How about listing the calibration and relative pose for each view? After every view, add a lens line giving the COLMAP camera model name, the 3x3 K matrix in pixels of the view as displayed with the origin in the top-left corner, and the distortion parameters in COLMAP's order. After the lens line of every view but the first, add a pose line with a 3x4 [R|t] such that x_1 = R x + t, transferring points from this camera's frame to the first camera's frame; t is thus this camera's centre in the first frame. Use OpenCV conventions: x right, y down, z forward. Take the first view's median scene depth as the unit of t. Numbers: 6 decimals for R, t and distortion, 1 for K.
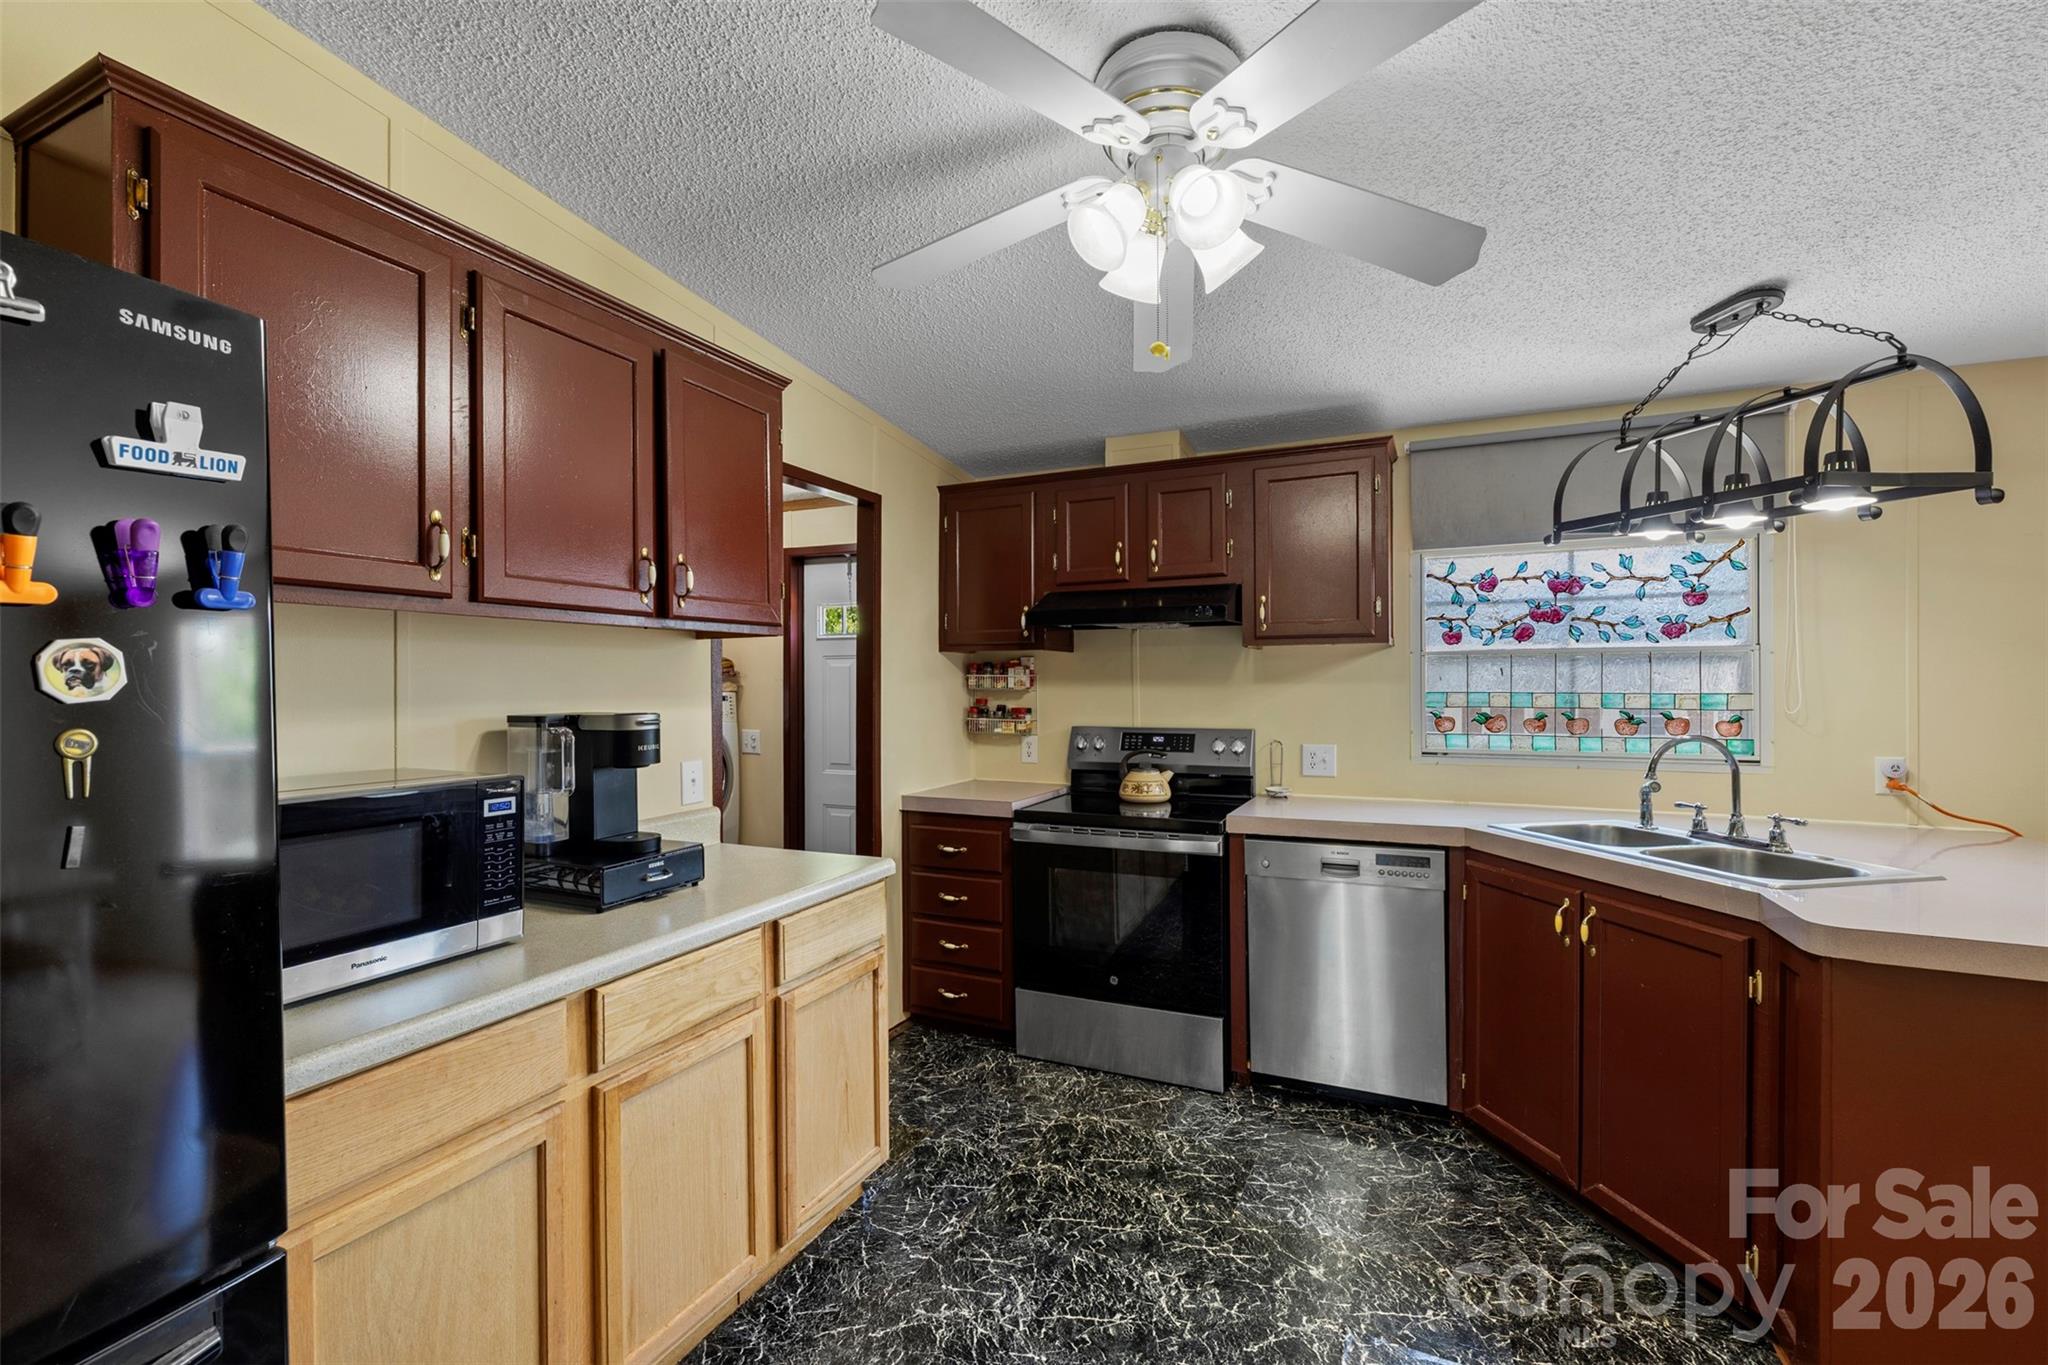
lens RADIAL K [[861.6, 0, 1036.2], [0, 861.6, 682.4], [0, 0, 1]] dist [-0.002607, 0.001767]
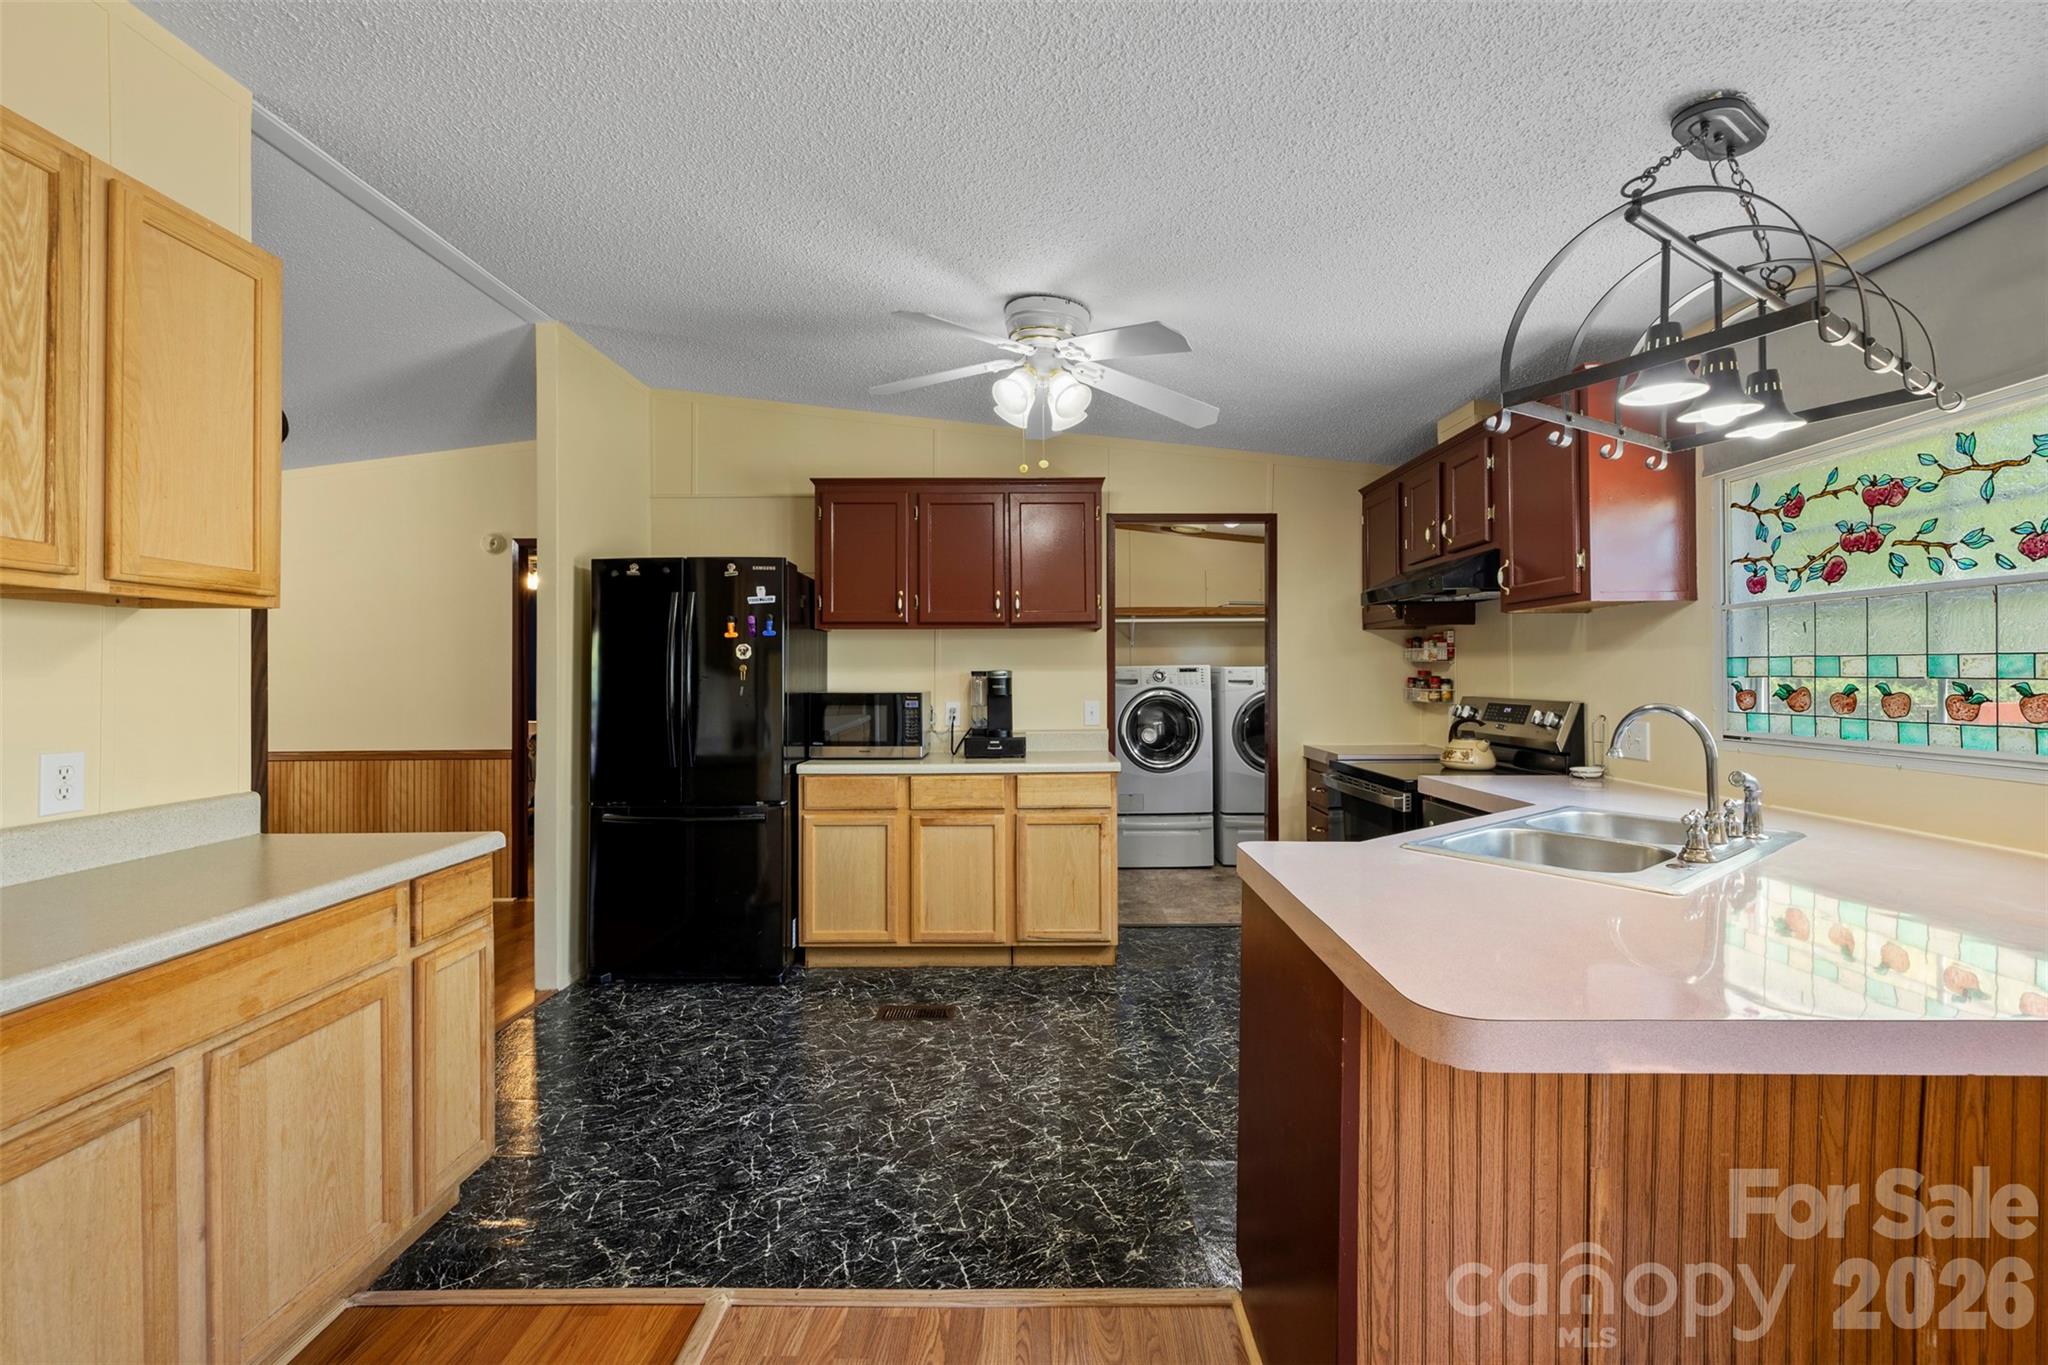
lens RADIAL K [[861.6, 0, 1031.7], [0, 861.6, 666.6], [0, 0, 1]] dist [-0.002607, 0.001767]
pose [[0.424767, -0.004326, -0.905292, 0.944572], [0.001631, 0.999991, -0.004013, 0.022568], [0.905301, 0.000228, 0.424770, 0.120396]]
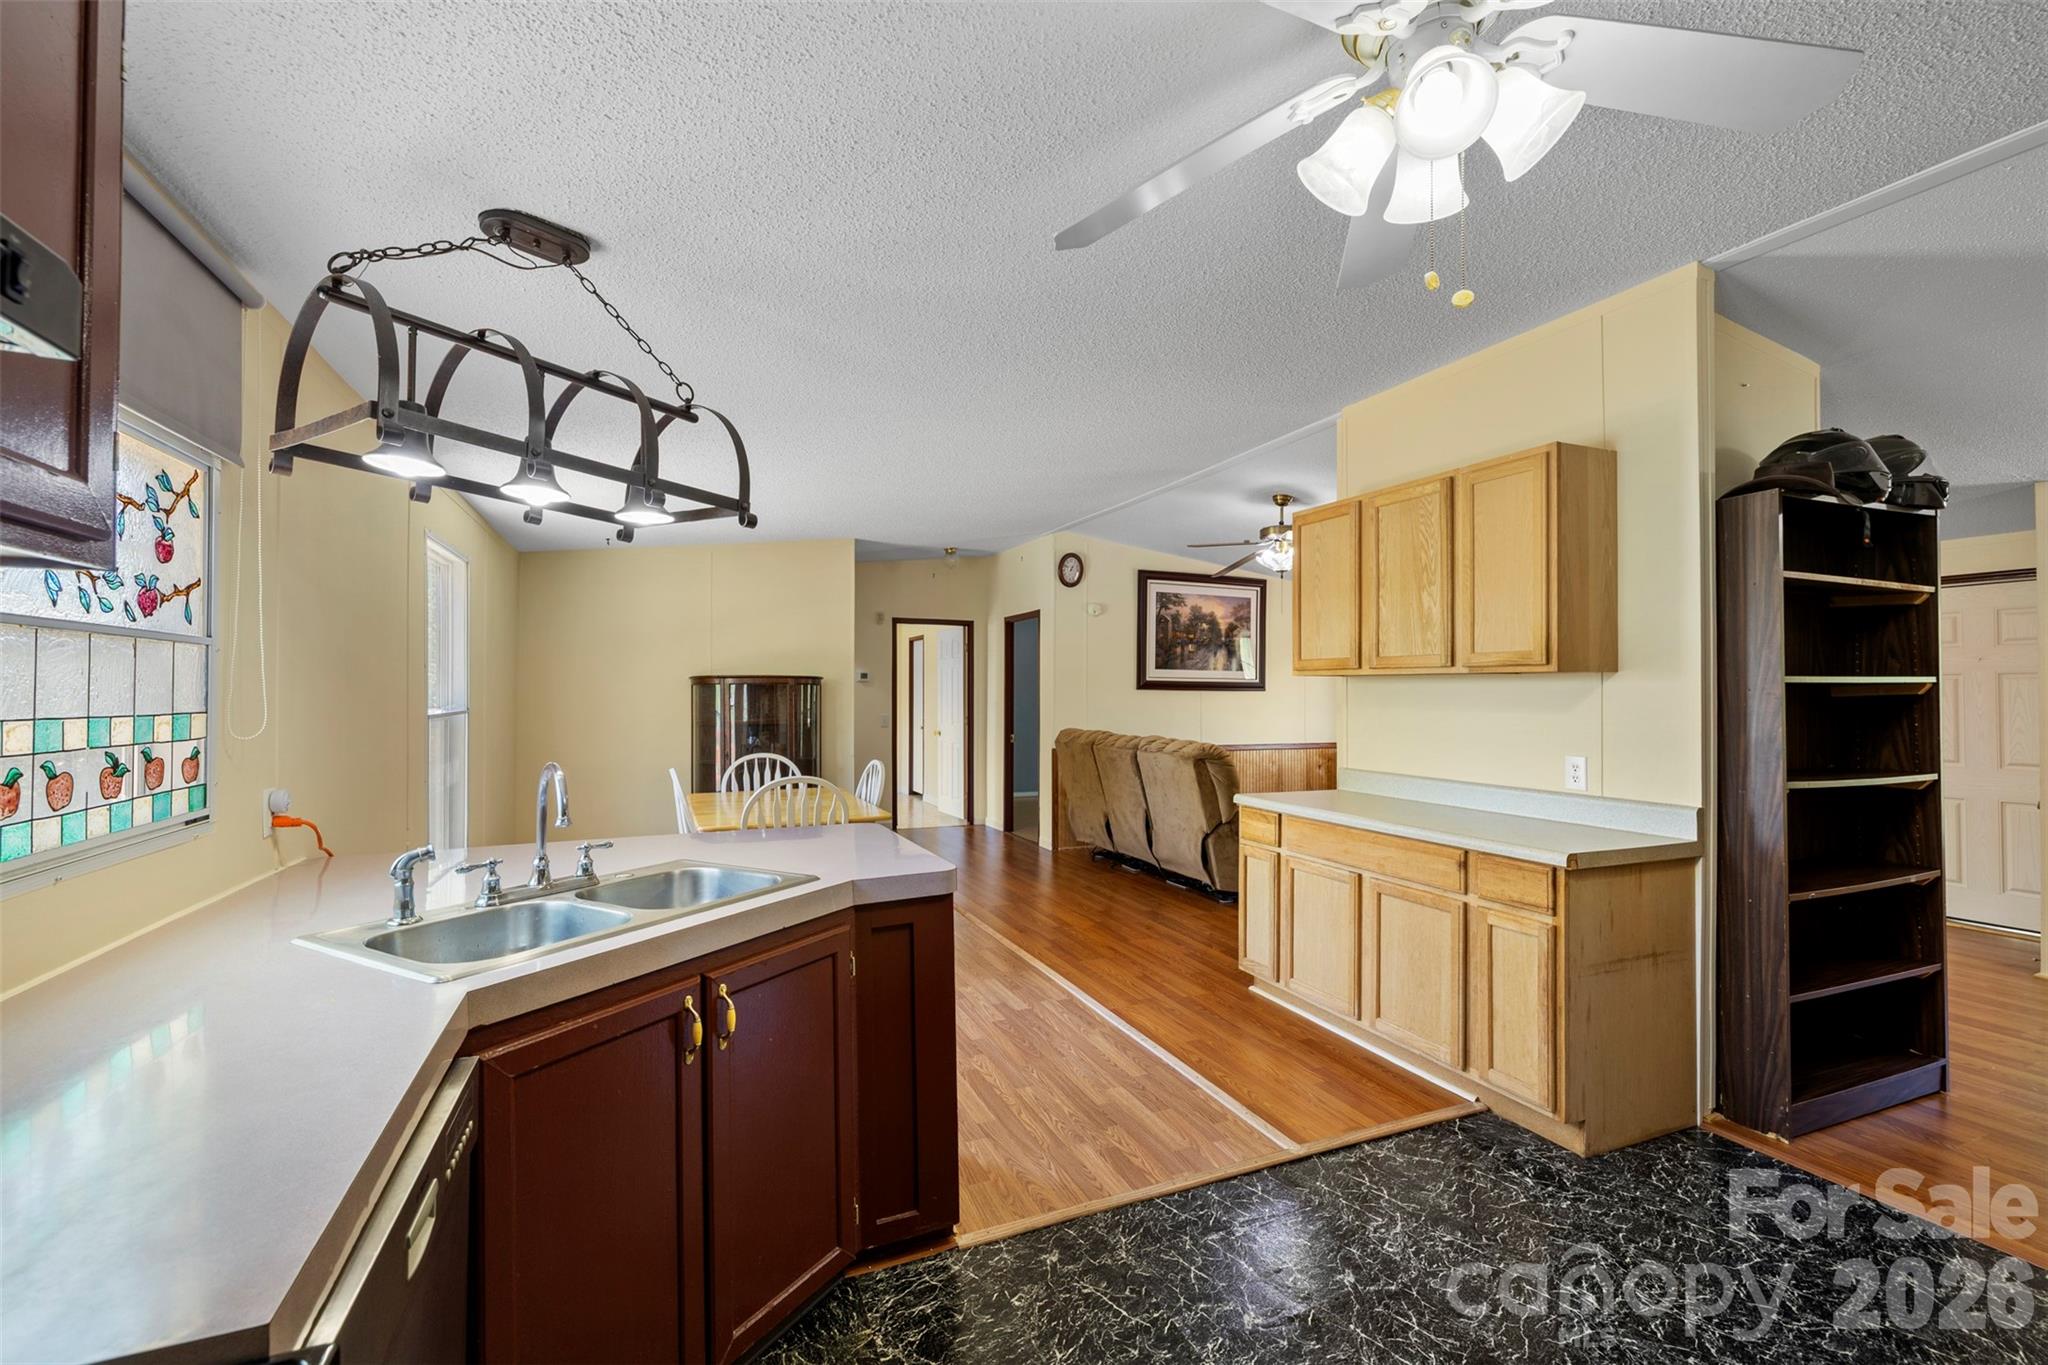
lens RADIAL K [[861.6, 0, 1020.7], [0, 861.6, 675.3], [0, 0, 1]] dist [-0.002607, 0.001767]
pose [[-0.747188, 0.015459, 0.664433, -0.051368], [0.001789, 0.999773, -0.021249, 0.000037], [-0.664610, -0.014689, -0.747046, 1.002683]]
